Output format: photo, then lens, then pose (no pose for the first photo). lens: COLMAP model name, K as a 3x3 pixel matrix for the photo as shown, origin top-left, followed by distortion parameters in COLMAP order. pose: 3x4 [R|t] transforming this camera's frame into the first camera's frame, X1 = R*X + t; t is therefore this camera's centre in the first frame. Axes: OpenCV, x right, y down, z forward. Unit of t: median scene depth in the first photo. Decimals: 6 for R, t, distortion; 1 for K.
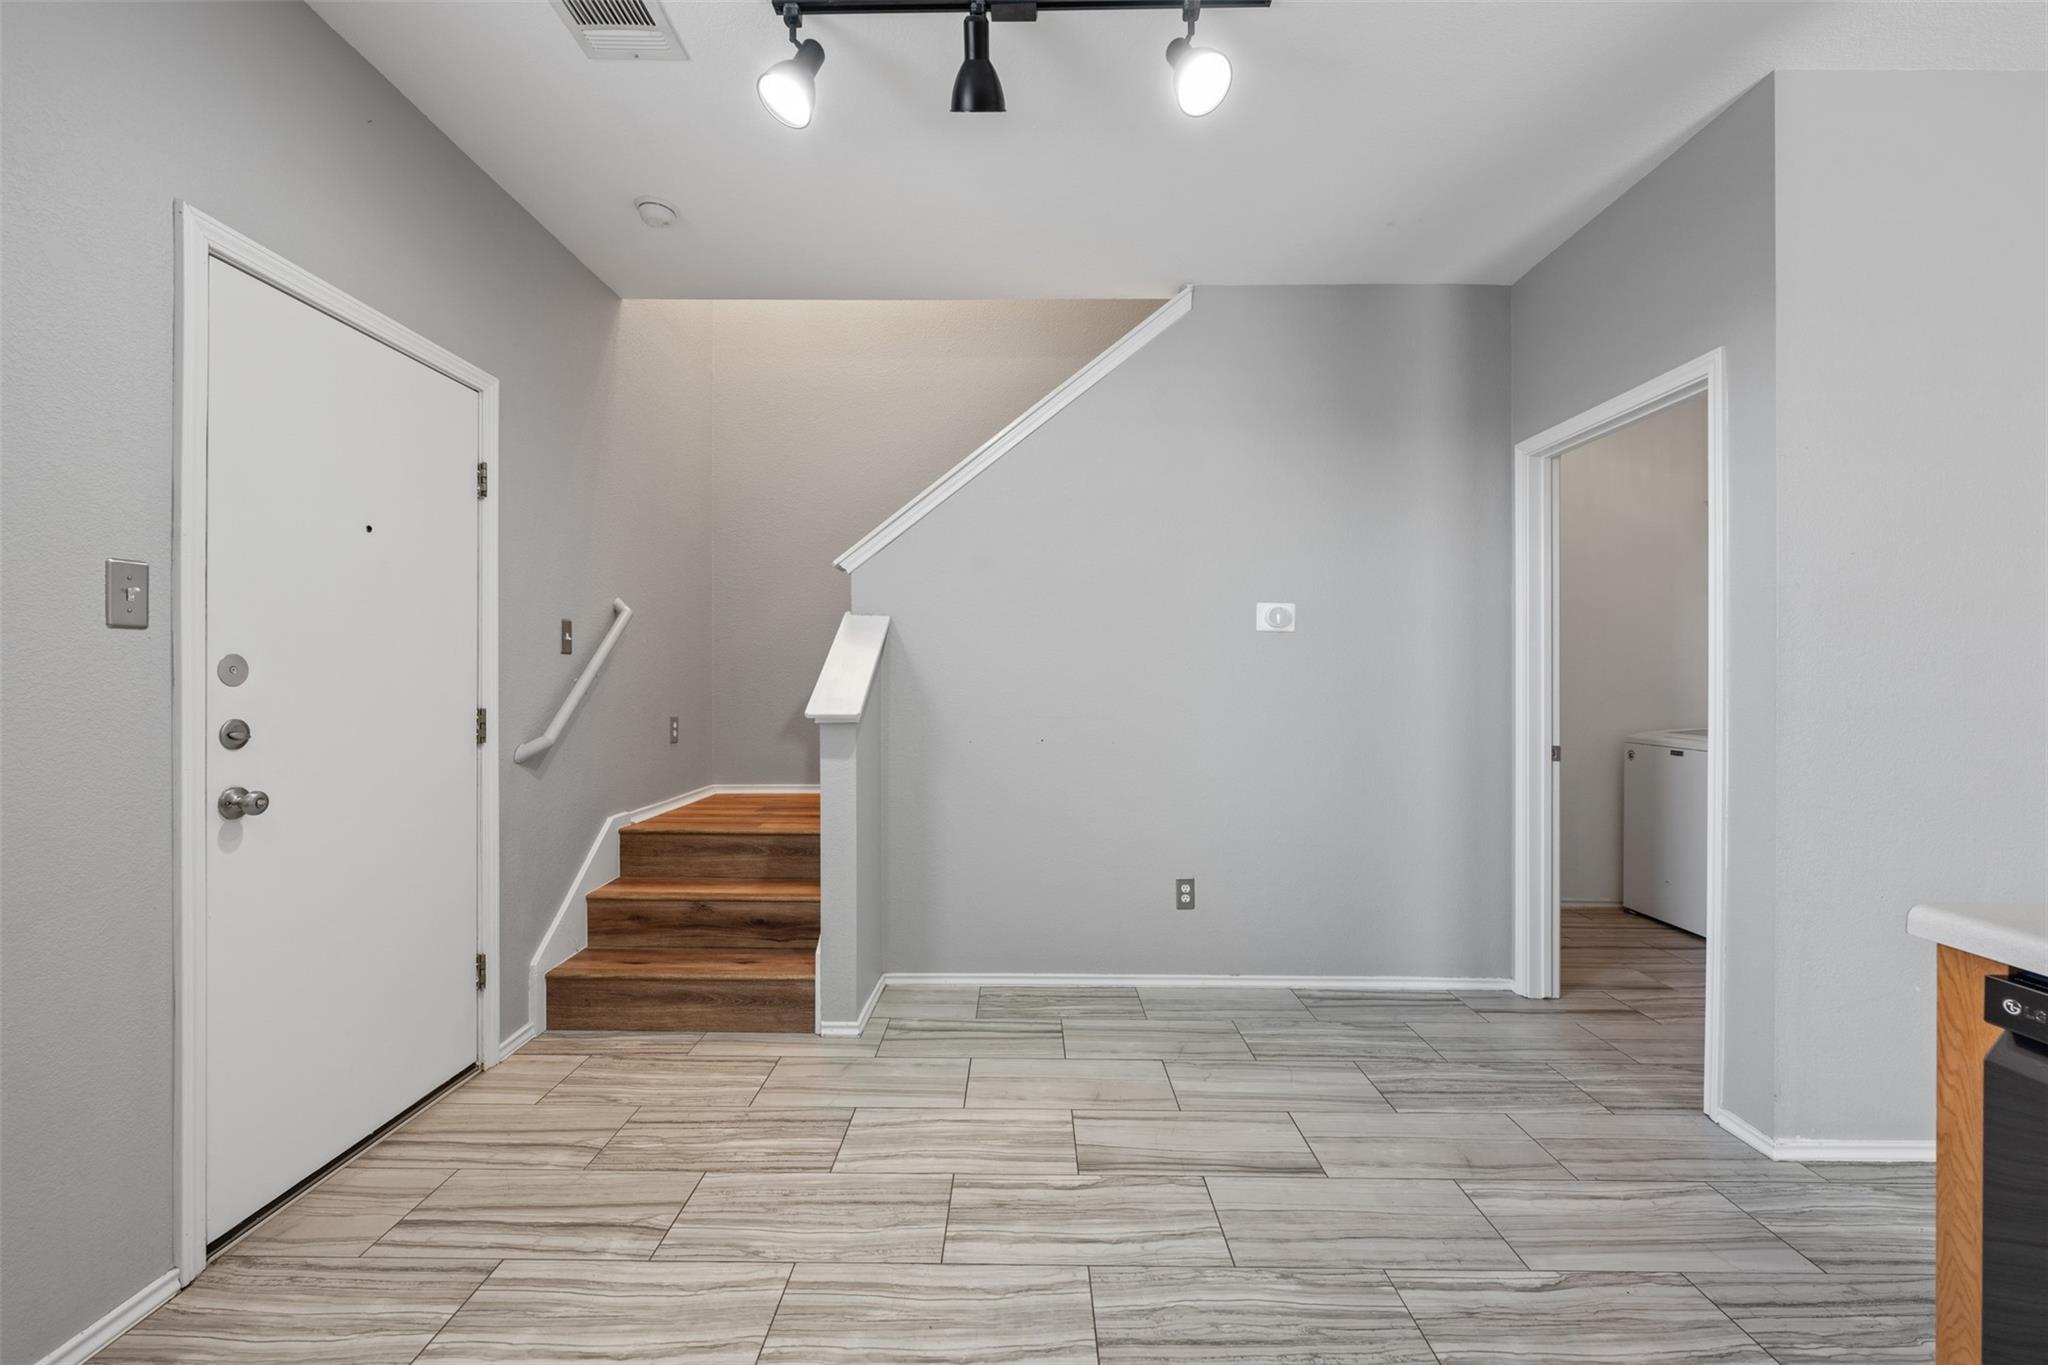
lens RADIAL K [[827.1, 0, 1026.4], [0, 827.1, 682.6], [0, 0, 1]] dist [0.000538, -0.000001]
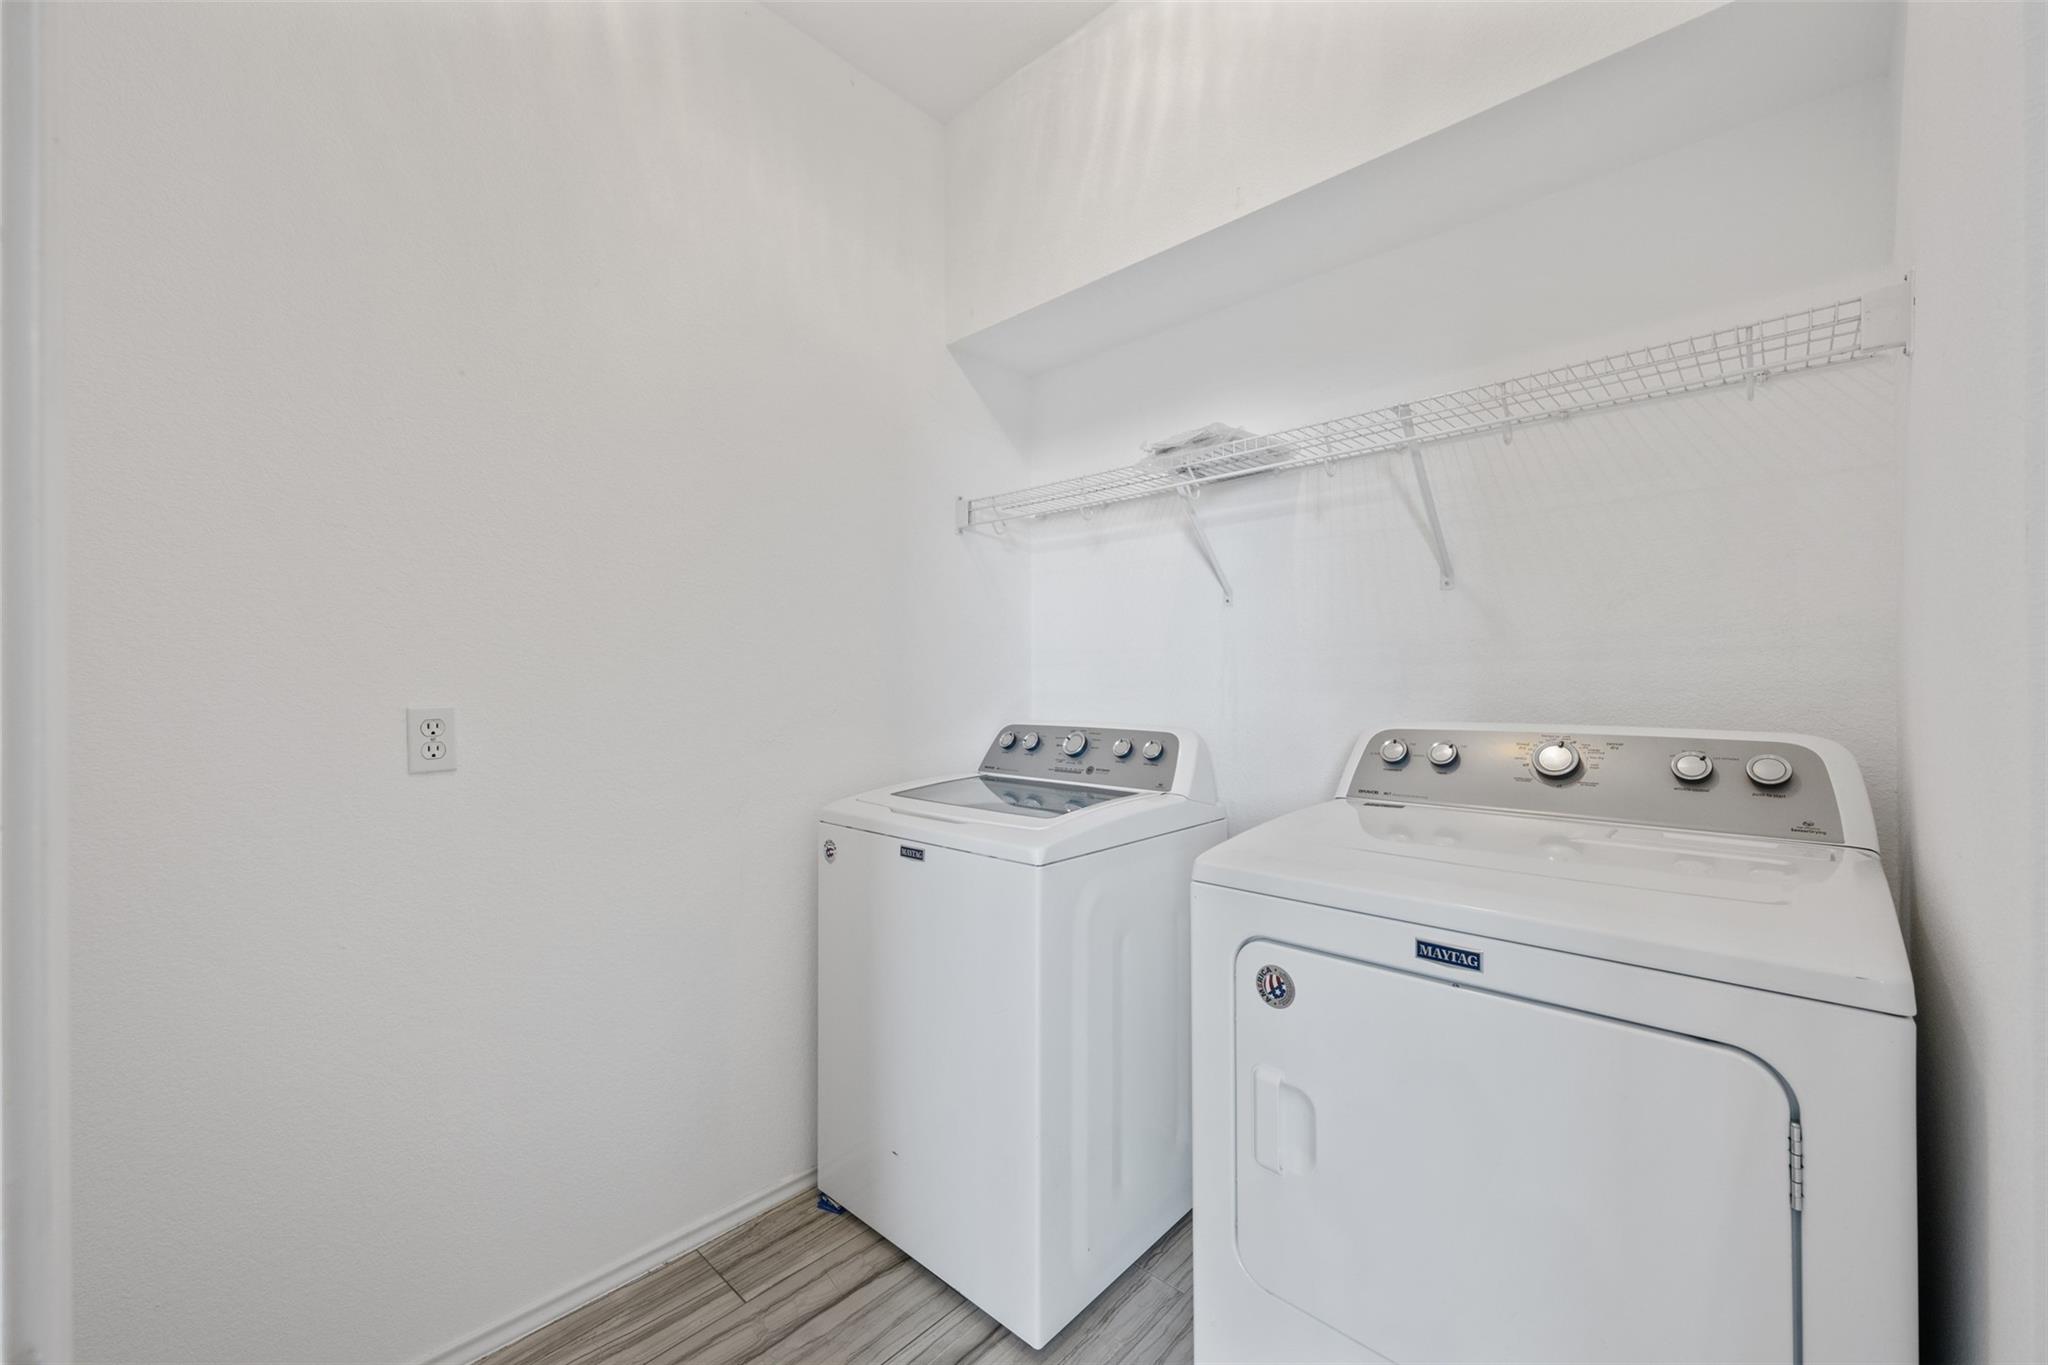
lens RADIAL K [[827.1, 0, 1016.3], [0, 827.1, 677.4], [0, 0, 1]] dist [0.000538, -0.000001]
pose [[0.659687, -0.001903, 0.751538, 0.447137], [0.004881, 0.999987, -0.001753, -0.010451], [-0.751524, 0.004825, 0.659688, 0.609341]]
